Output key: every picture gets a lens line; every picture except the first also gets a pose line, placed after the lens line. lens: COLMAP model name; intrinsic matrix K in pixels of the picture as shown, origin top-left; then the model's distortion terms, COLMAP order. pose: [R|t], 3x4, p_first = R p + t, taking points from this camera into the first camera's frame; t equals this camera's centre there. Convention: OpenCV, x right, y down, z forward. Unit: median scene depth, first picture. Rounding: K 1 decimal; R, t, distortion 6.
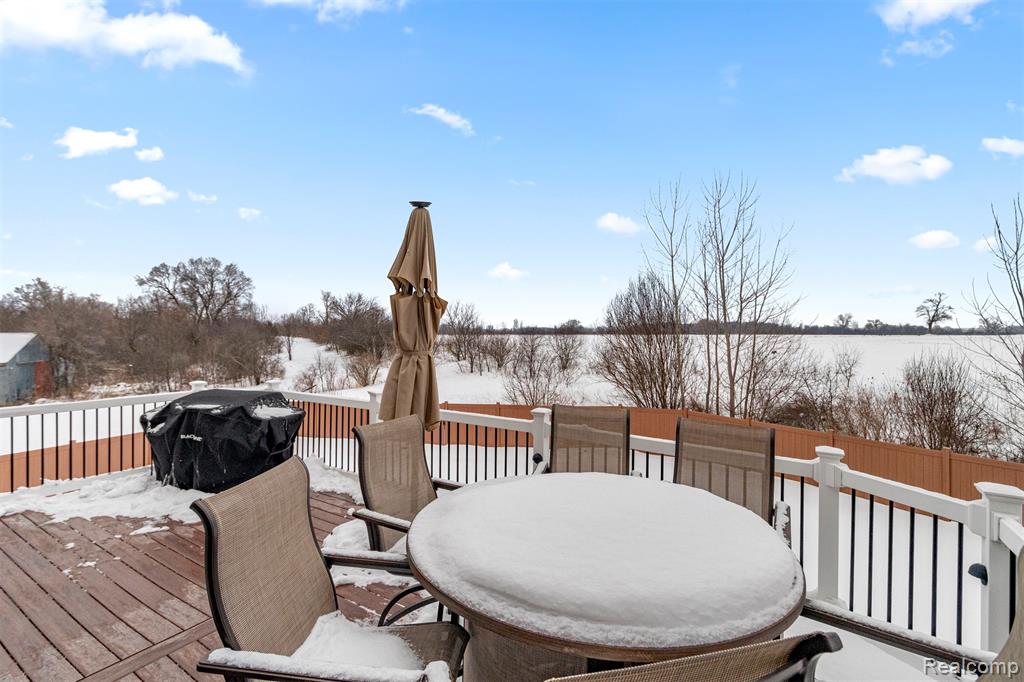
lens RADIAL K [[477.5, 0, 506.3], [0, 477.5, 338.2], [0, 0, 1]] dist [-0.002909, 0.001251]
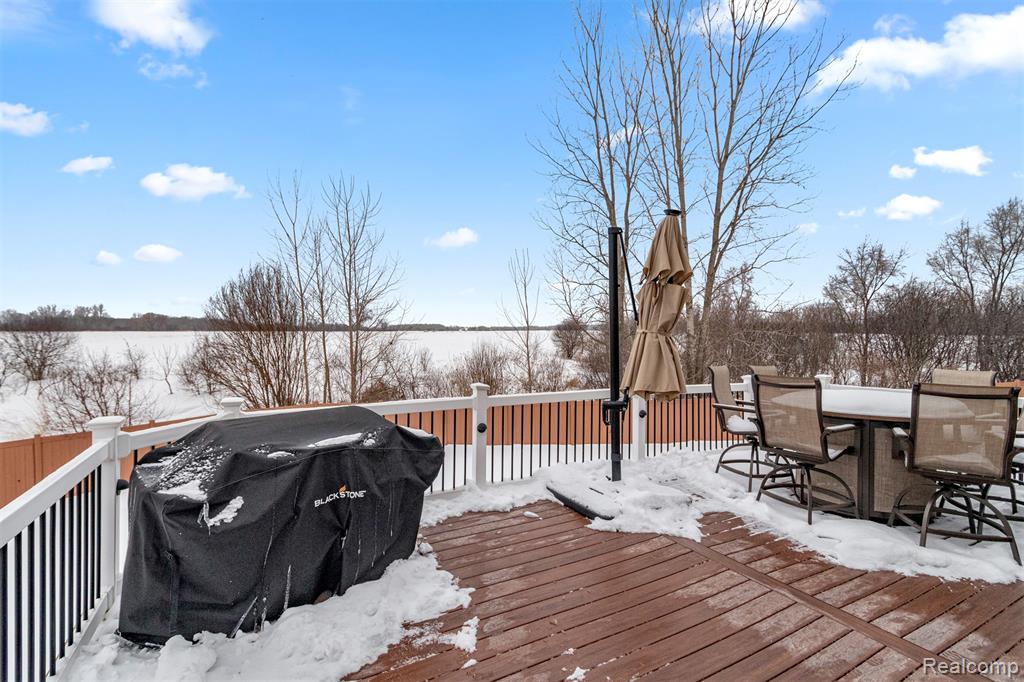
lens RADIAL K [[477.5, 0, 506.8], [0, 477.5, 336.9], [0, 0, 1]] dist [-0.002909, 0.001251]
pose [[0.479177, -0.010398, 0.877657, -1.134248], [0.010162, 0.999929, 0.006299, 0.021170], [-0.877660, 0.005900, 0.479248, 0.604929]]
